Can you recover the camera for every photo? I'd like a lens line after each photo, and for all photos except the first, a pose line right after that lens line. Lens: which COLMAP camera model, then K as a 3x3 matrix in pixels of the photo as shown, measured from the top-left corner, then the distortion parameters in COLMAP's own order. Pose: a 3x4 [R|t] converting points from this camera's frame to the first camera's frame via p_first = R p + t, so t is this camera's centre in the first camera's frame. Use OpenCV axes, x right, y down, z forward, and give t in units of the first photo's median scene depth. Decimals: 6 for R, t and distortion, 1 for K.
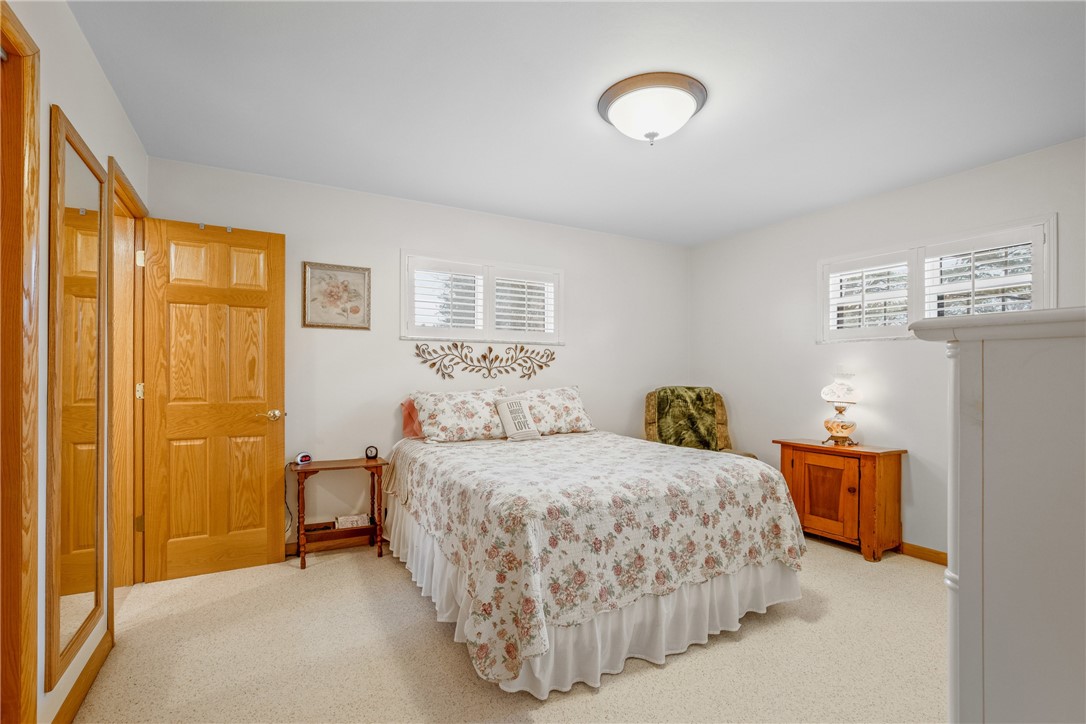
lens RADIAL K [[510.8, 0, 538.7], [0, 510.8, 370.9], [0, 0, 1]] dist [-0.021029, 0.005848]
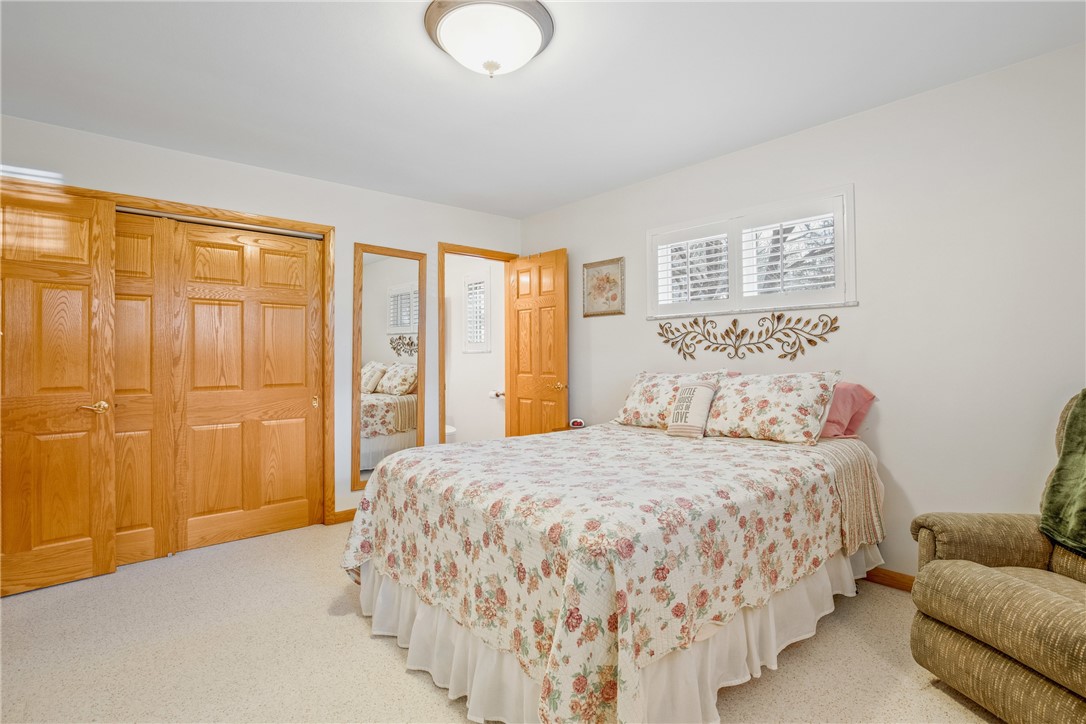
lens RADIAL K [[510.8, 0, 538.3], [0, 510.8, 355.5], [0, 0, 1]] dist [-0.021029, 0.005848]
pose [[0.214397, -0.006794, -0.976723, 0.626387], [0.015347, 0.999876, -0.003587, 0.007658], [0.976626, -0.014221, 0.214475, 0.541544]]
